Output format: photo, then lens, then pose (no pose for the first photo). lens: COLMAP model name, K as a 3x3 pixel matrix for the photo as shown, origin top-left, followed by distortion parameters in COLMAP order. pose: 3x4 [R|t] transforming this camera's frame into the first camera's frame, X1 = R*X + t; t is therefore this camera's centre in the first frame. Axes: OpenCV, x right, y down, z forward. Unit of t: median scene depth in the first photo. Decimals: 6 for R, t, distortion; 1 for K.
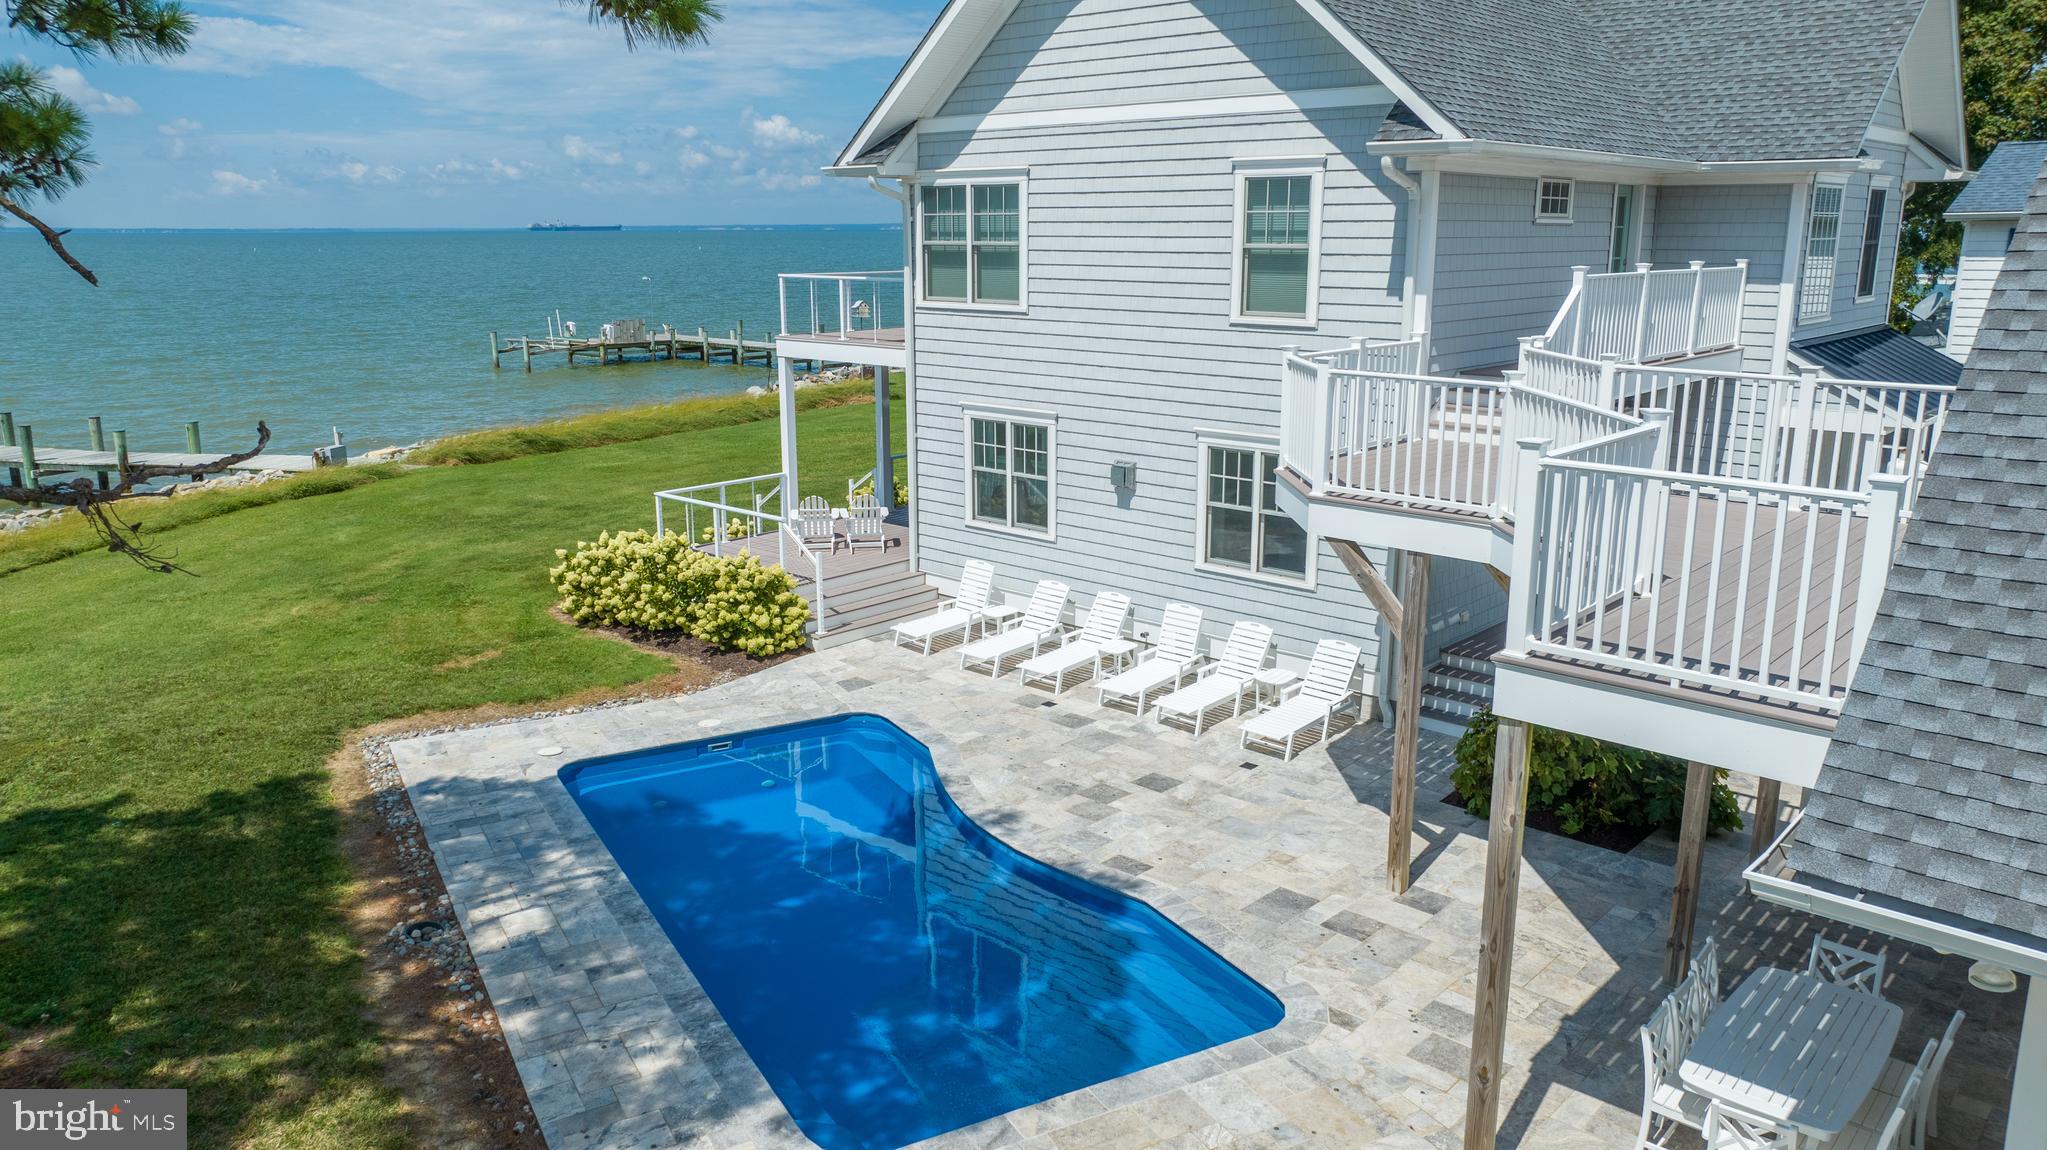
lens RADIAL K [[1476.5, 0, 1011.6], [0, 1476.5, 582.5], [0, 0, 1]] dist [0.005769, -0.003616]
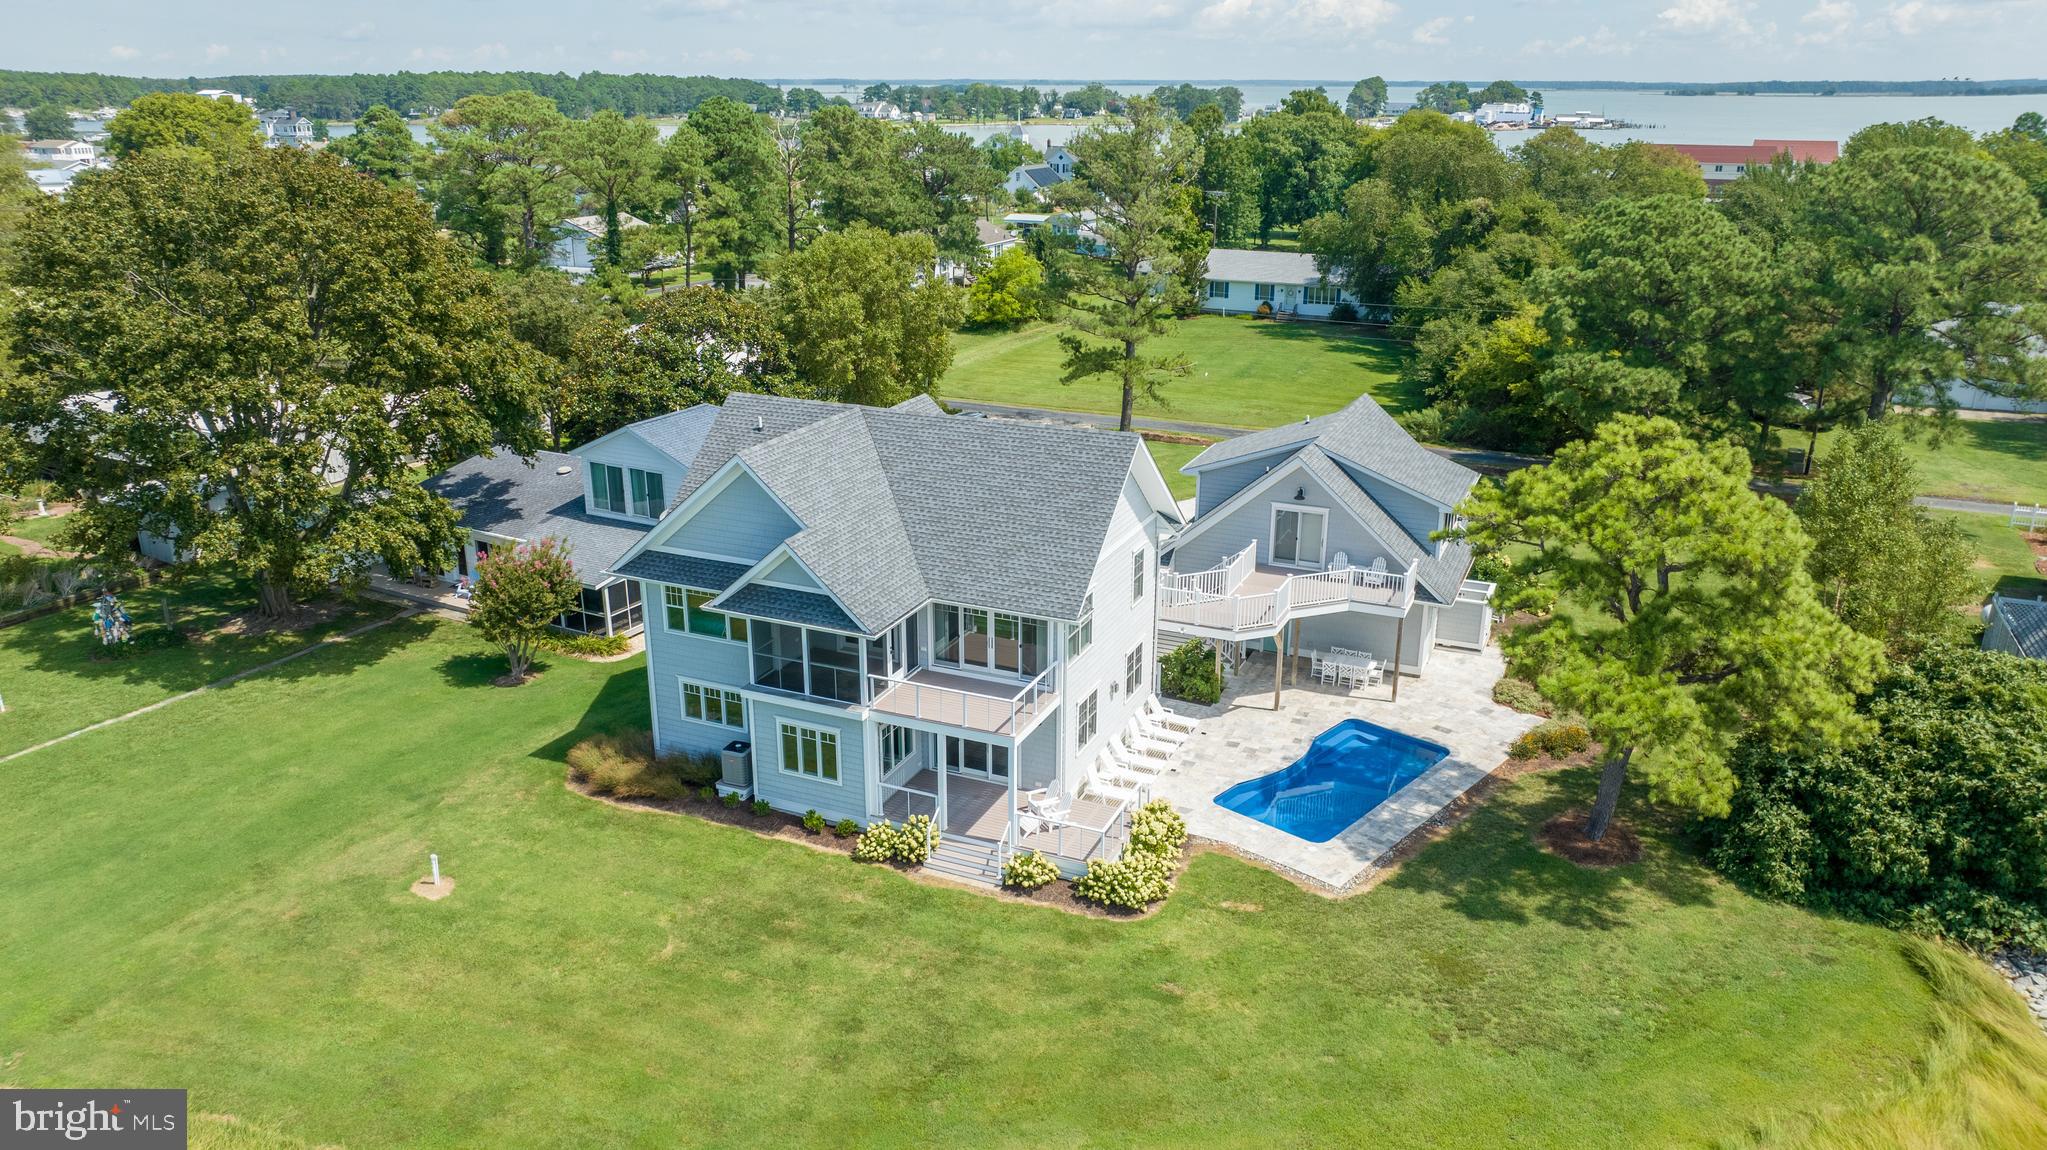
lens RADIAL K [[1442.3, 0, 1023.5], [0, 1442.3, 575.0], [0, 0, 1]] dist [-0.022810, 0.008694]
pose [[-0.329761, -0.307863, 0.892456, -1.795130], [0.217081, 0.895276, 0.389047, -1.111411], [-0.918767, 0.322027, -0.228396, 1.537760]]
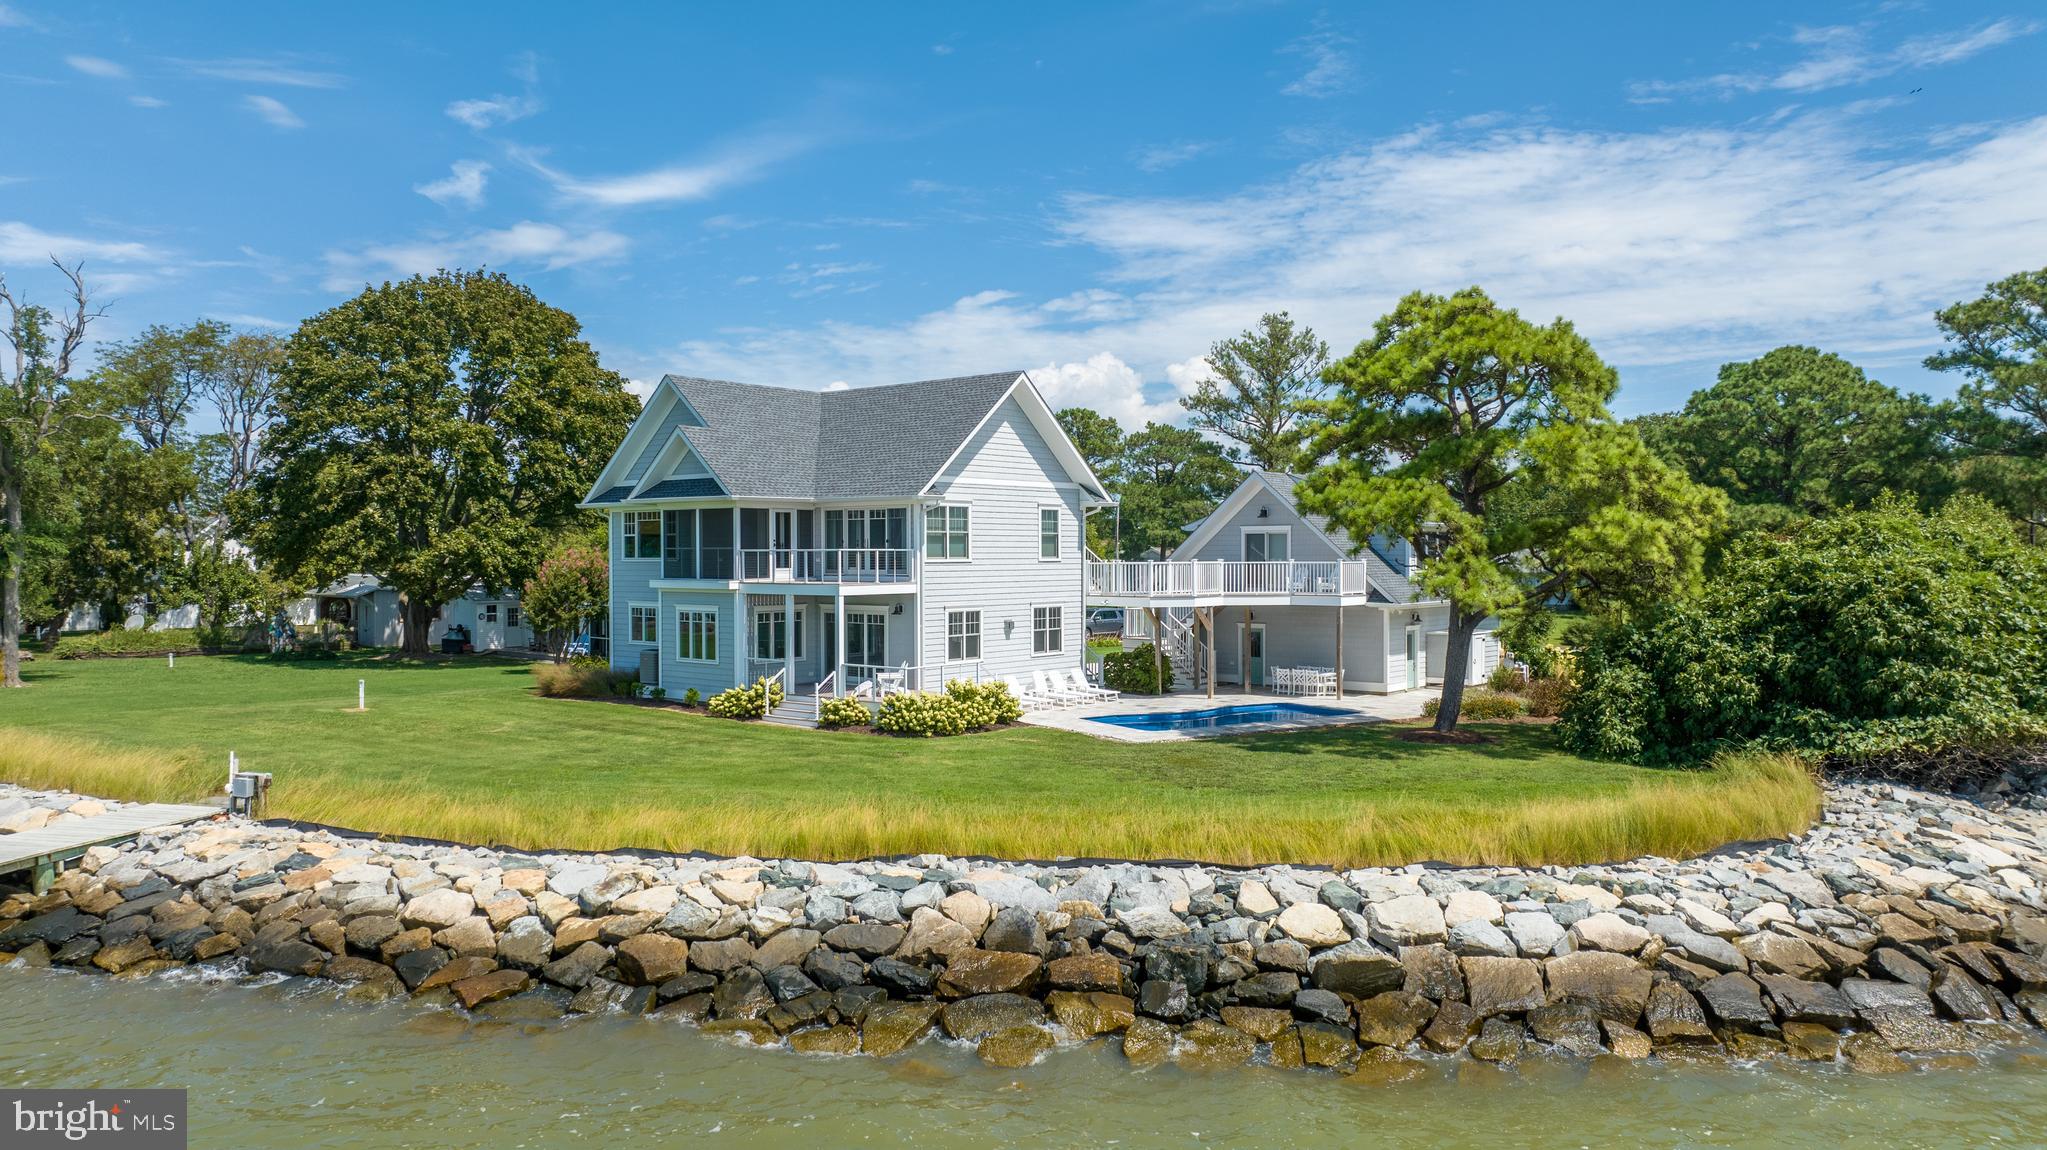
lens RADIAL K [[1442.3, 0, 1023.5], [0, 1442.3, 575.0], [0, 0, 1]] dist [-0.022810, 0.008694]
pose [[-0.062044, -0.015690, 0.997950, -2.206488], [0.235226, 0.971481, 0.029898, -0.210586], [-0.969958, 0.236599, -0.056584, 1.051369]]
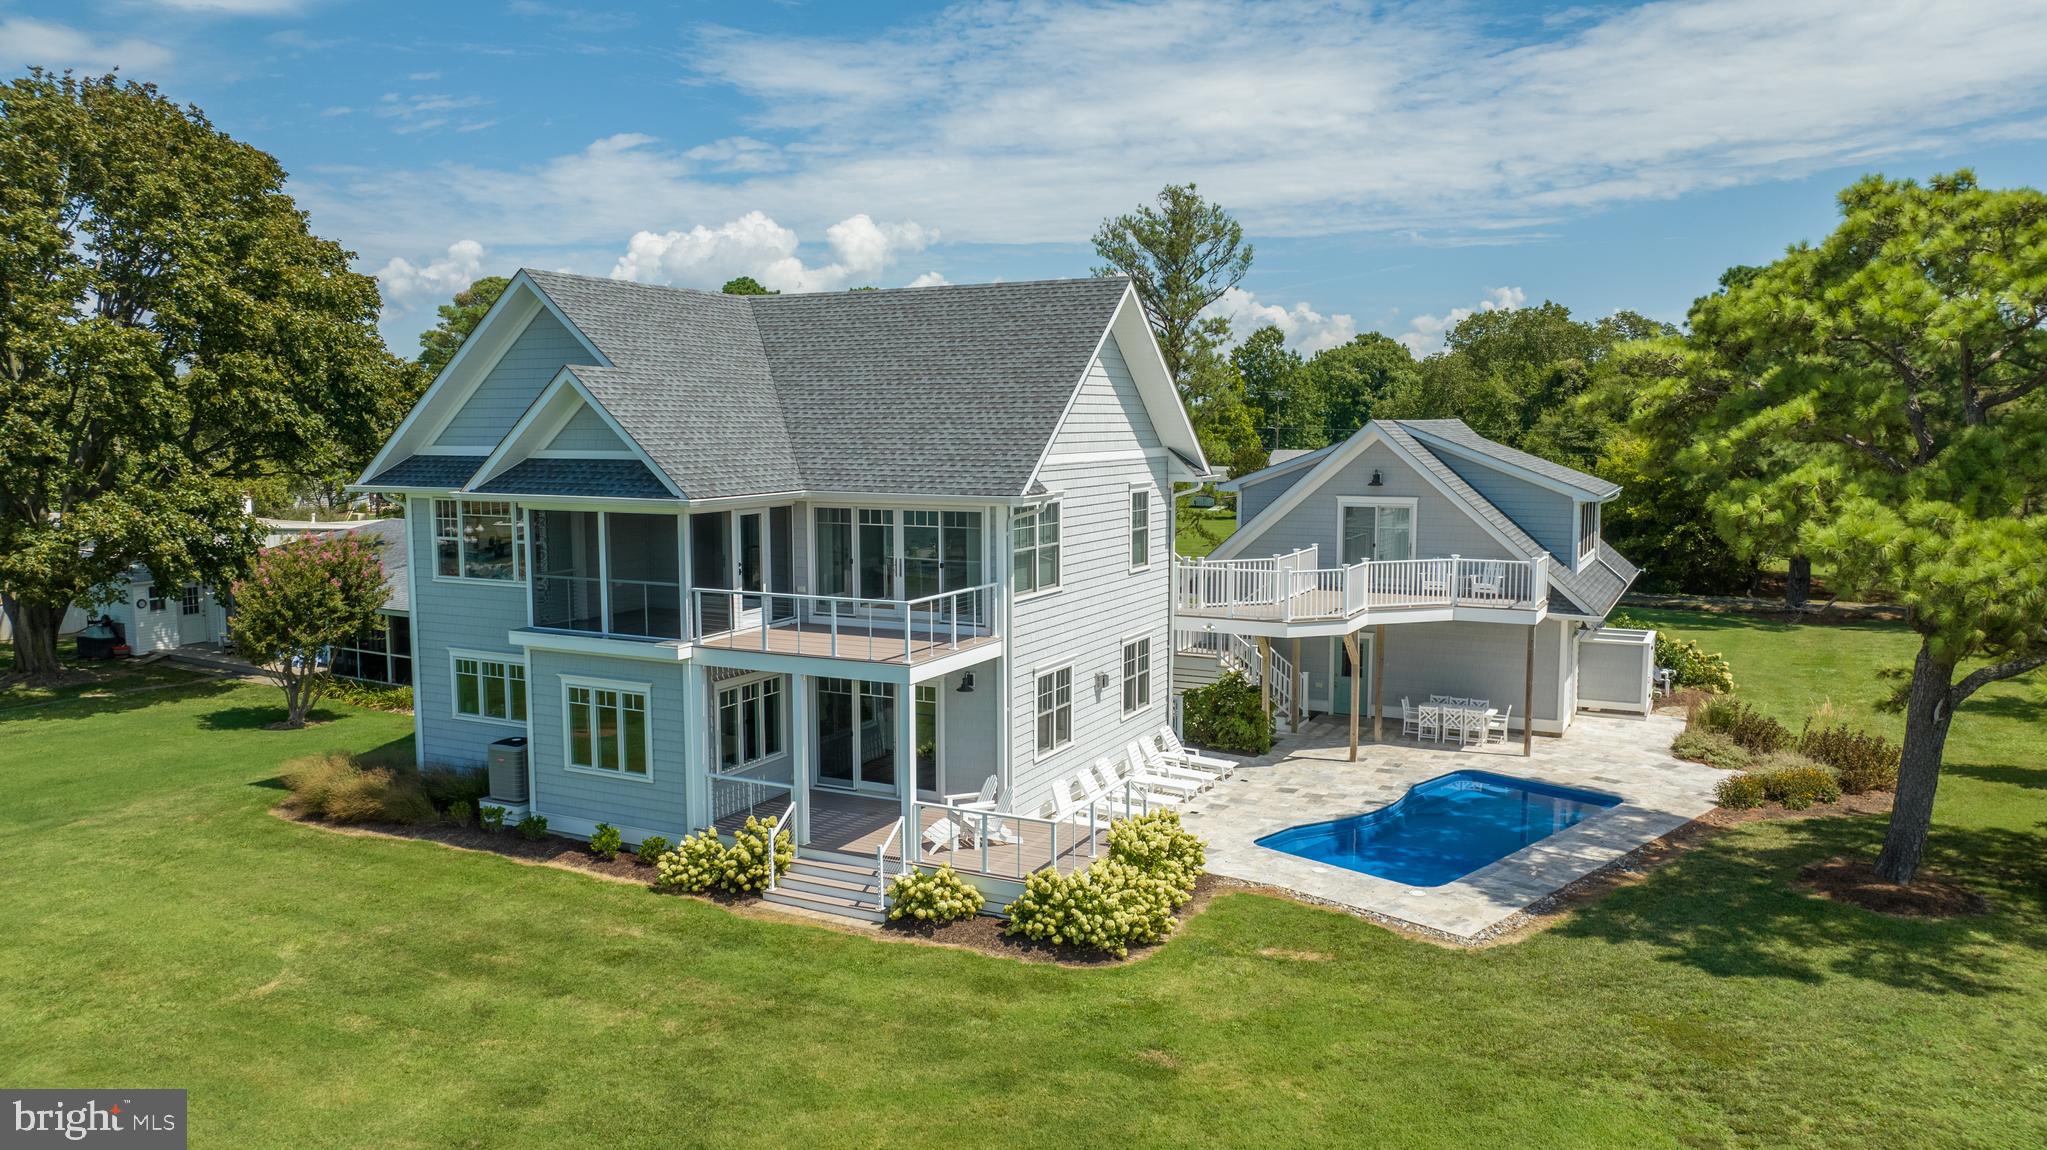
lens RADIAL K [[1442.3, 0, 1023.5], [0, 1442.3, 575.0], [0, 0, 1]] dist [-0.022810, 0.008694]
pose [[-0.278582, -0.103221, 0.954850, -1.284365], [0.226087, 0.959219, 0.169655, -0.437051], [-0.933422, 0.263142, -0.243884, 1.363031]]
